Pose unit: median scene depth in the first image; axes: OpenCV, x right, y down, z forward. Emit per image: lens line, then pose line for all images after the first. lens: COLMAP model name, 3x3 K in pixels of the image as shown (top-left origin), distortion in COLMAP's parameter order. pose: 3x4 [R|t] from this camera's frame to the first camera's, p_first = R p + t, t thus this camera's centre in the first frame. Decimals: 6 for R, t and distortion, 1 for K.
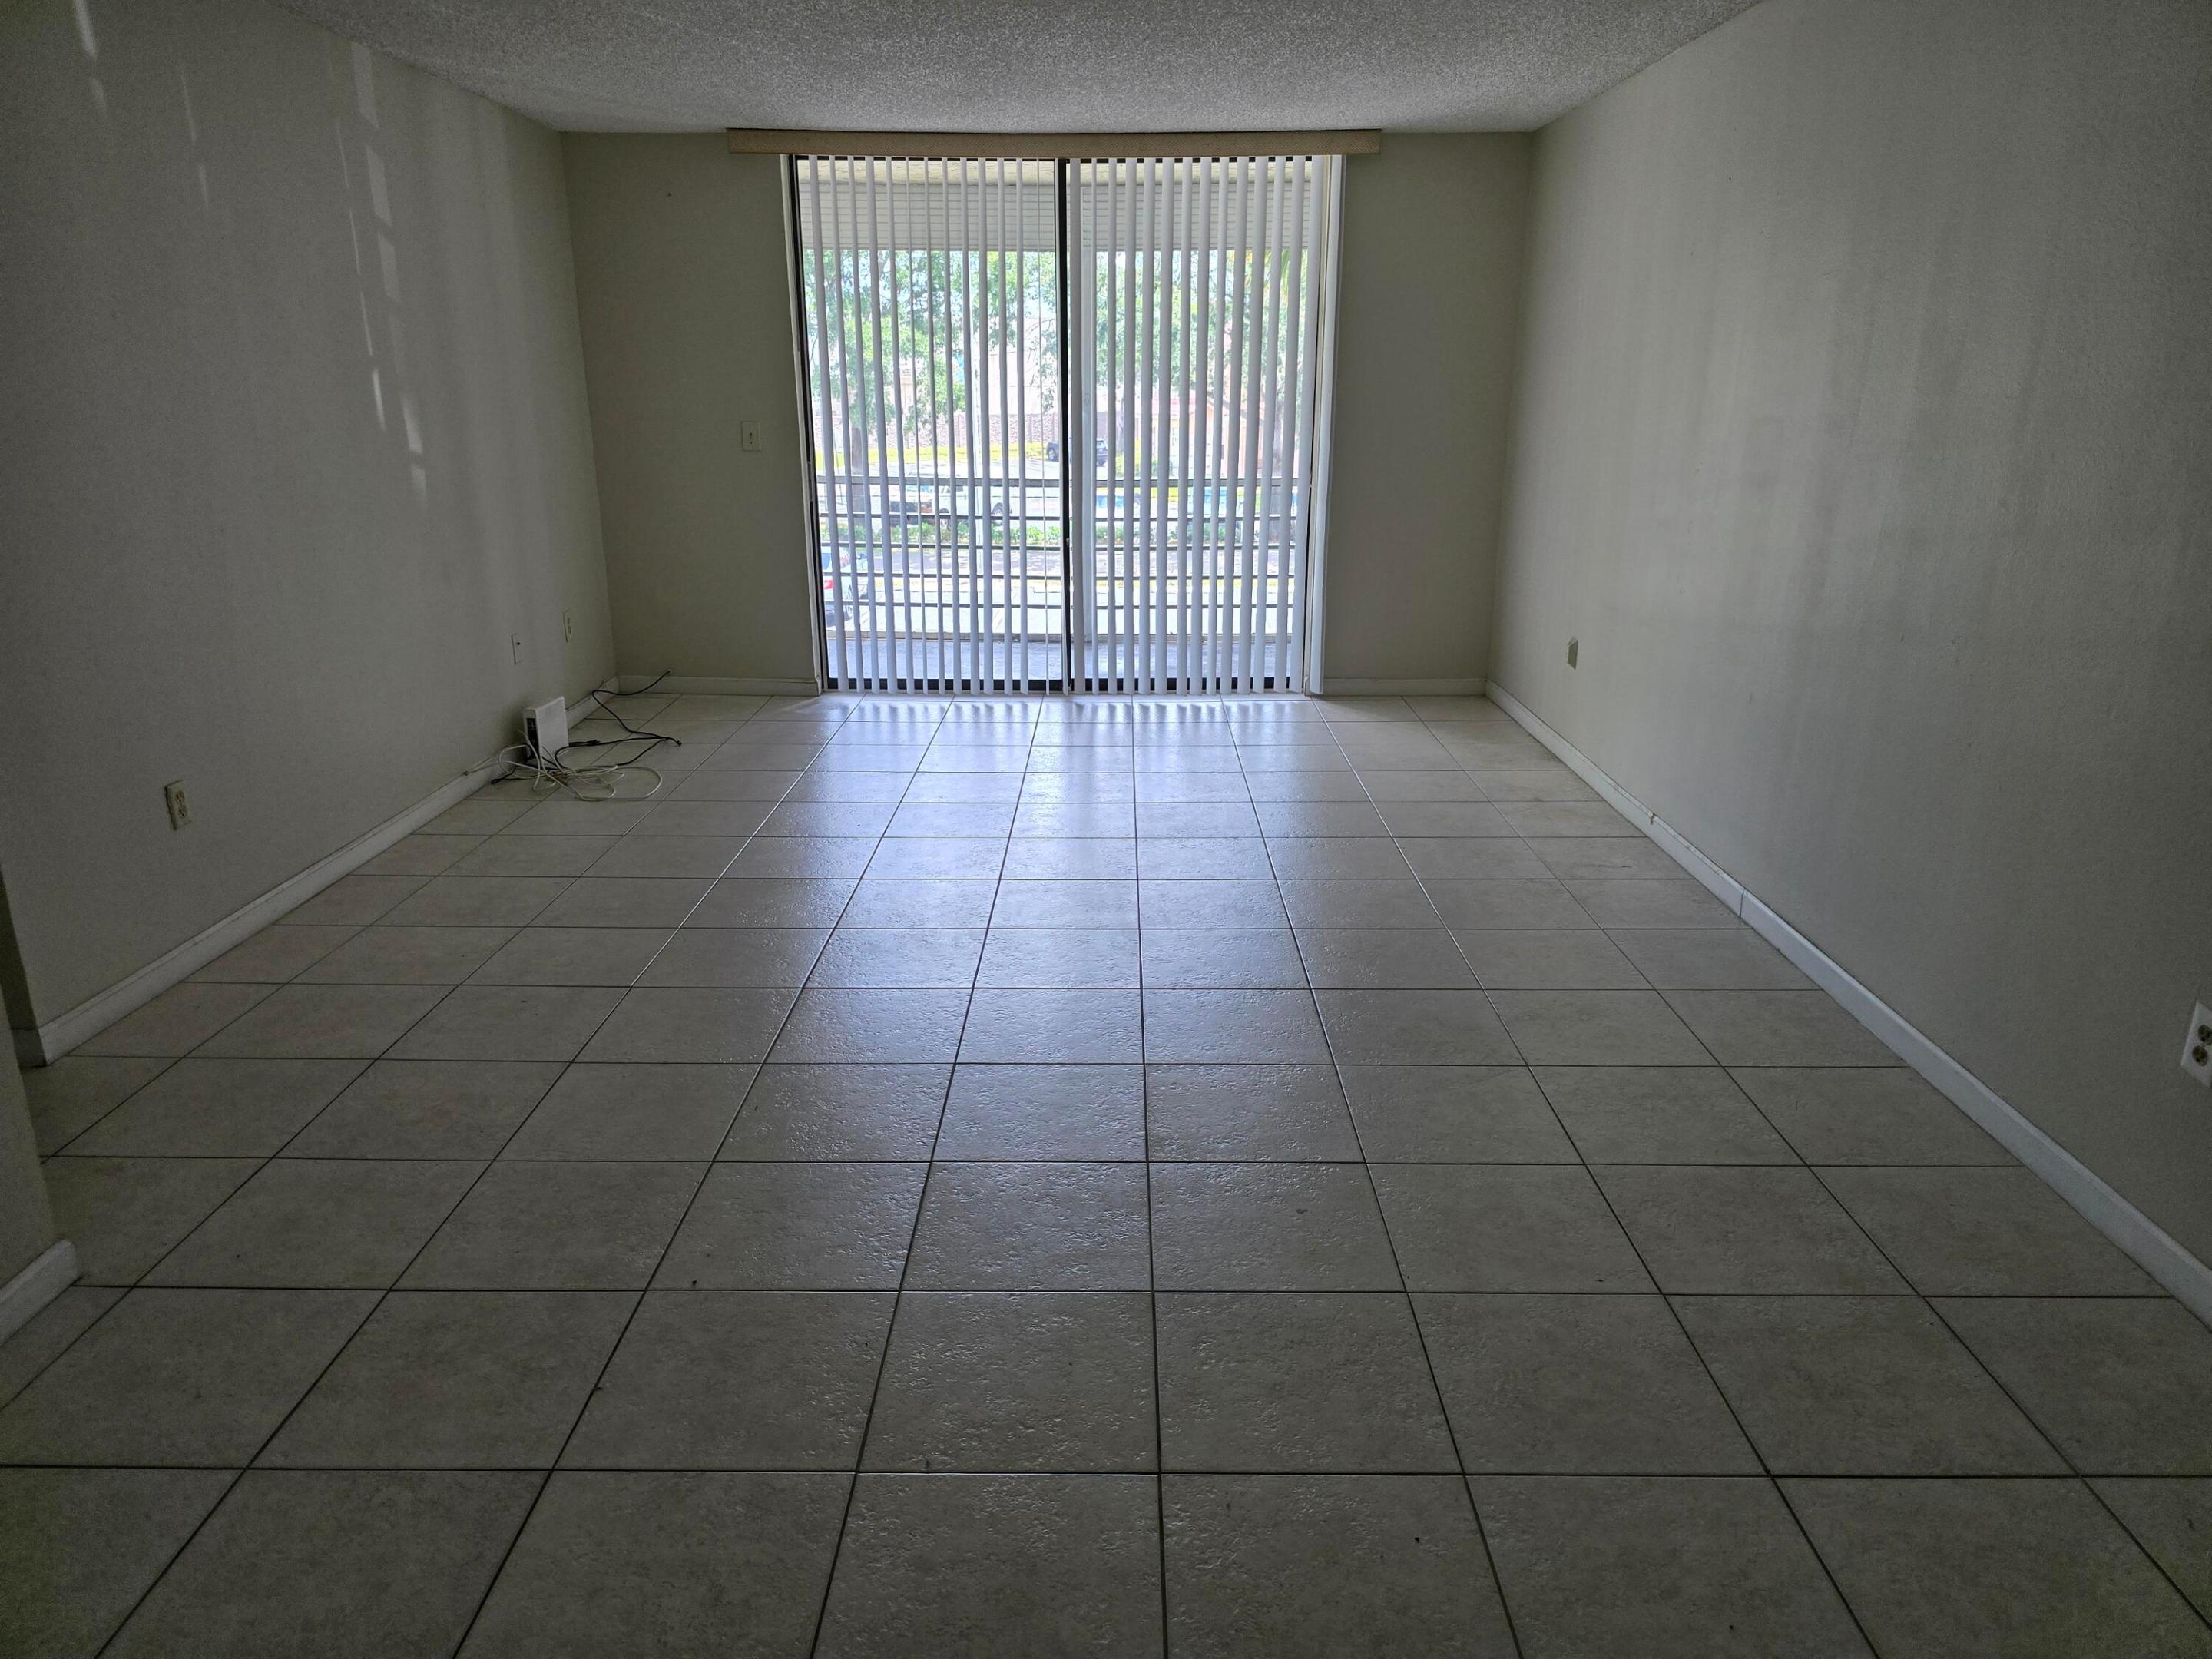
lens RADIAL K [[1497.0, 0, 1103.3], [0, 1497.0, 837.2], [0, 0, 1]] dist [0.062576, -0.053281]
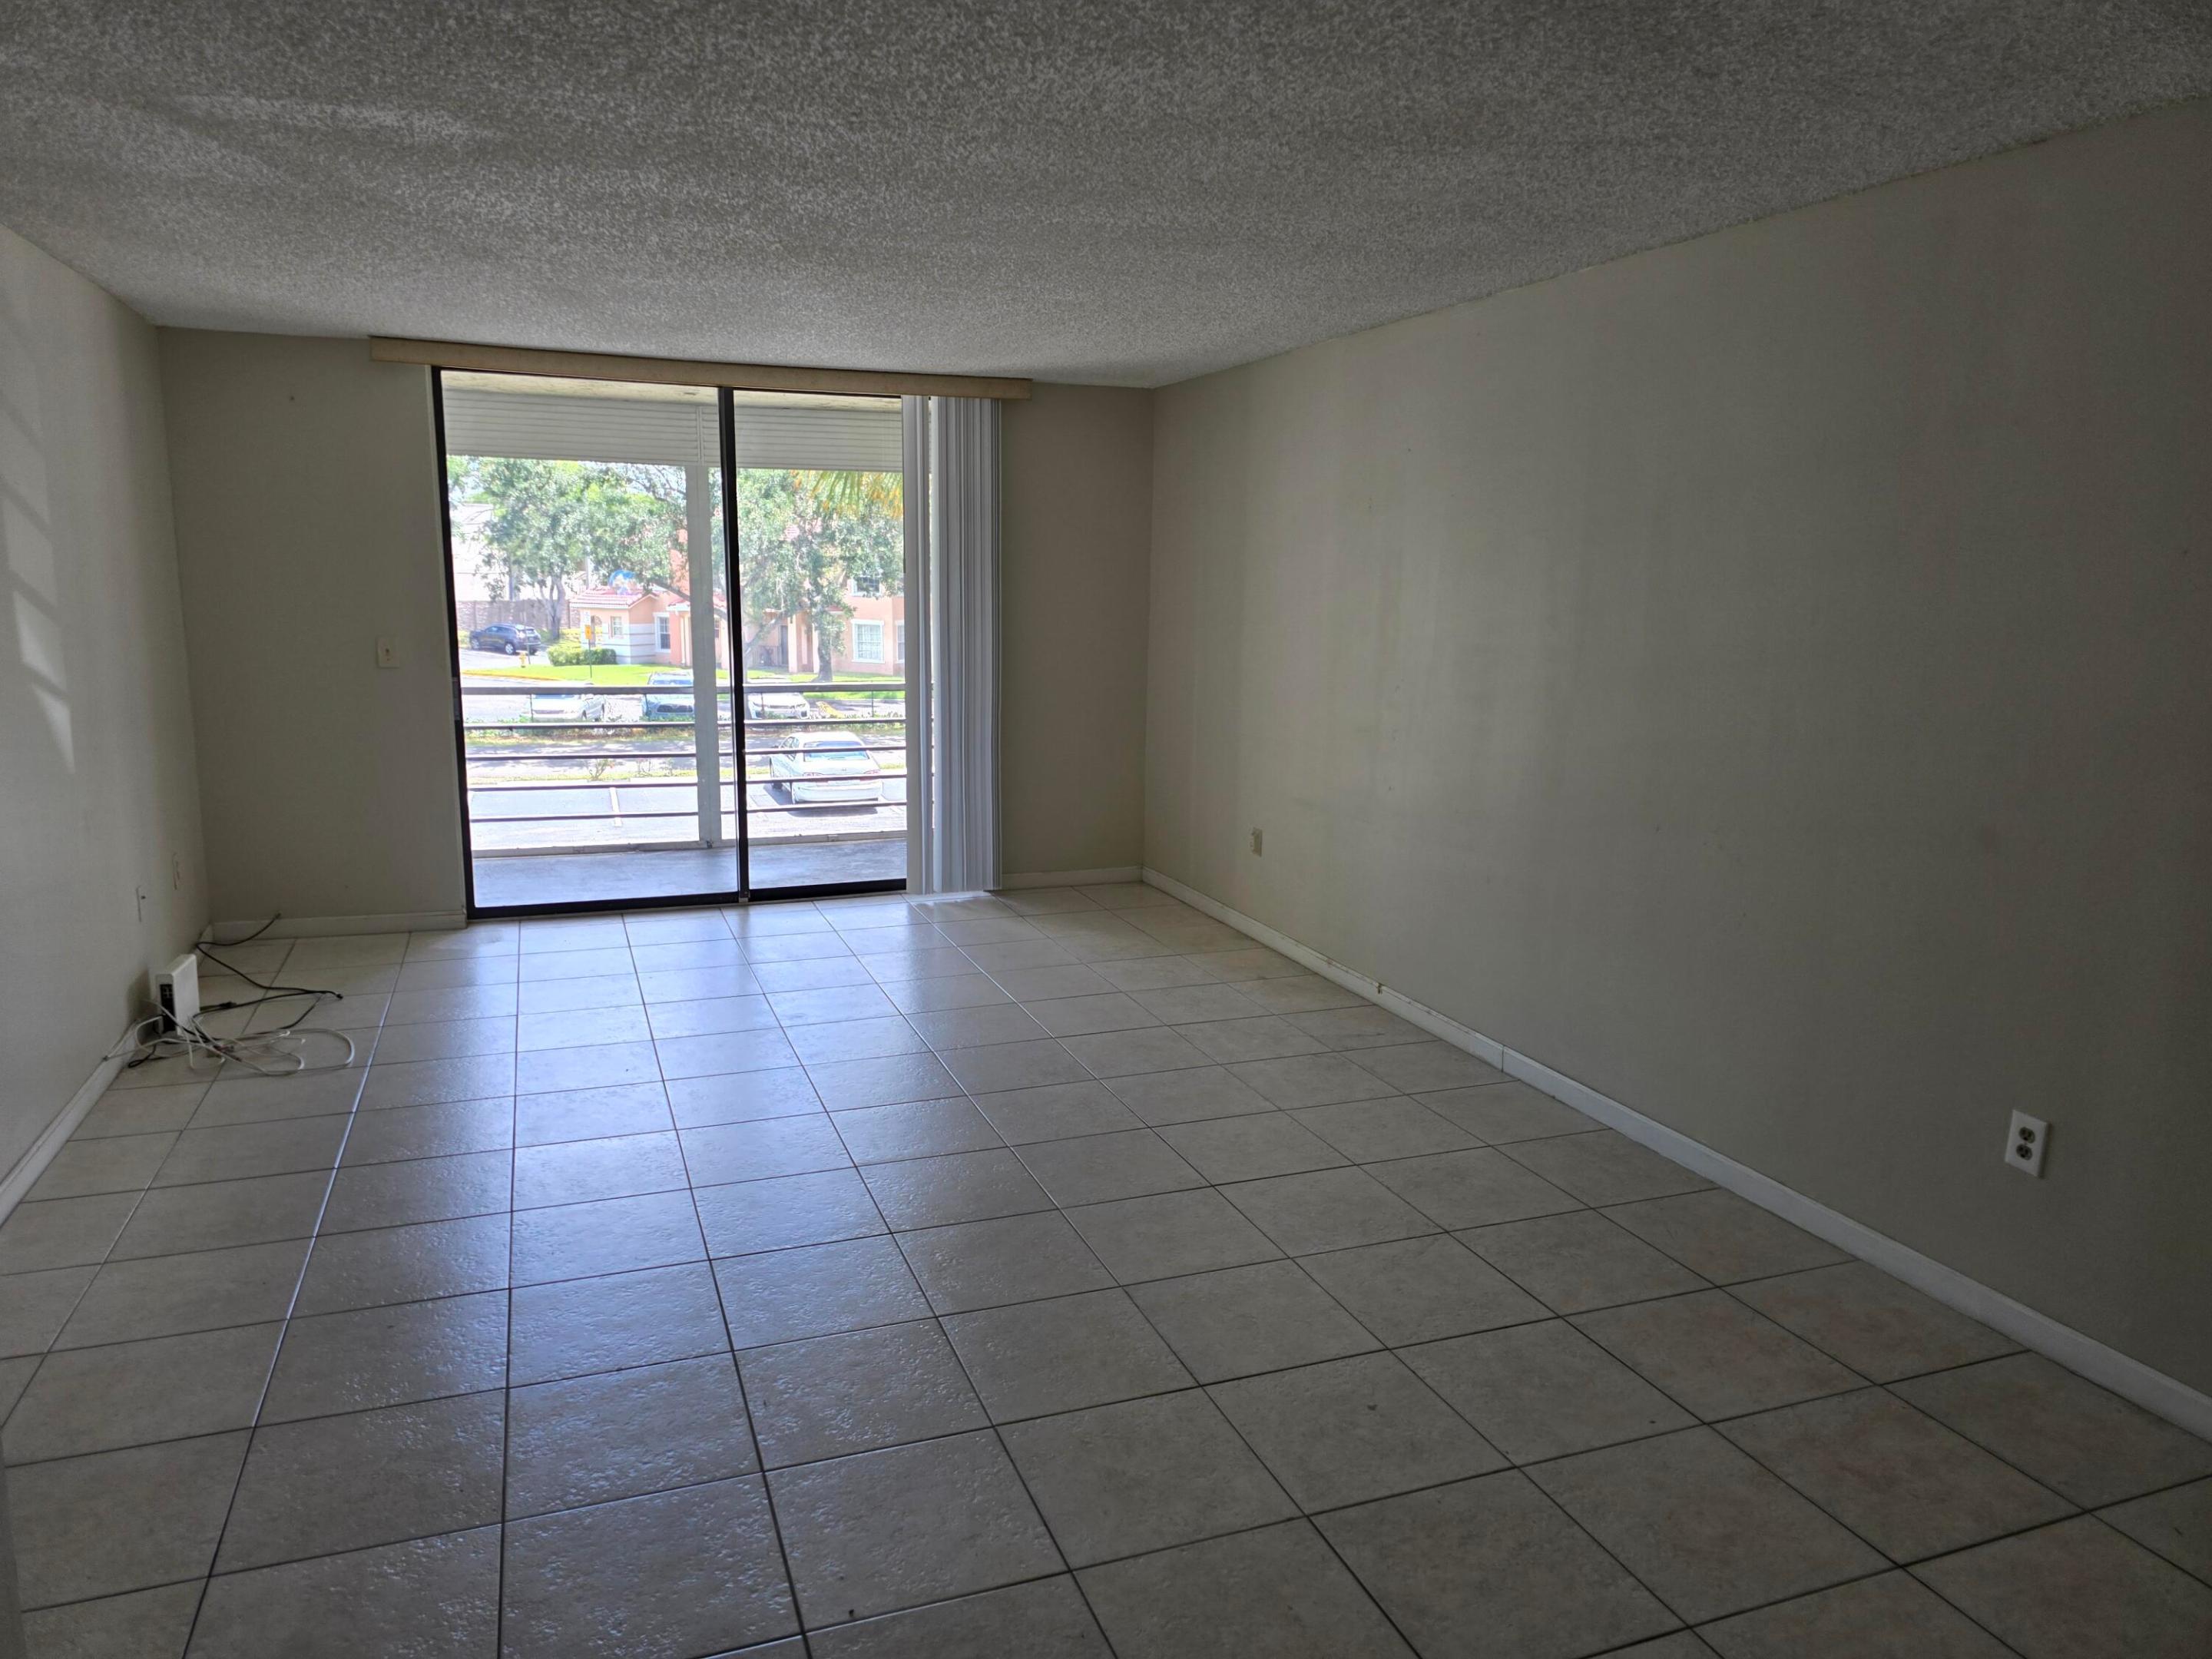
lens RADIAL K [[1497.0, 0, 1103.7], [0, 1497.0, 816.1], [0, 0, 1]] dist [0.062576, -0.053281]
pose [[0.935104, -0.046065, 0.351368, -0.179552], [0.092347, 0.988934, -0.116113, -0.023942], [-0.342130, 0.141025, 0.929009, 0.015148]]
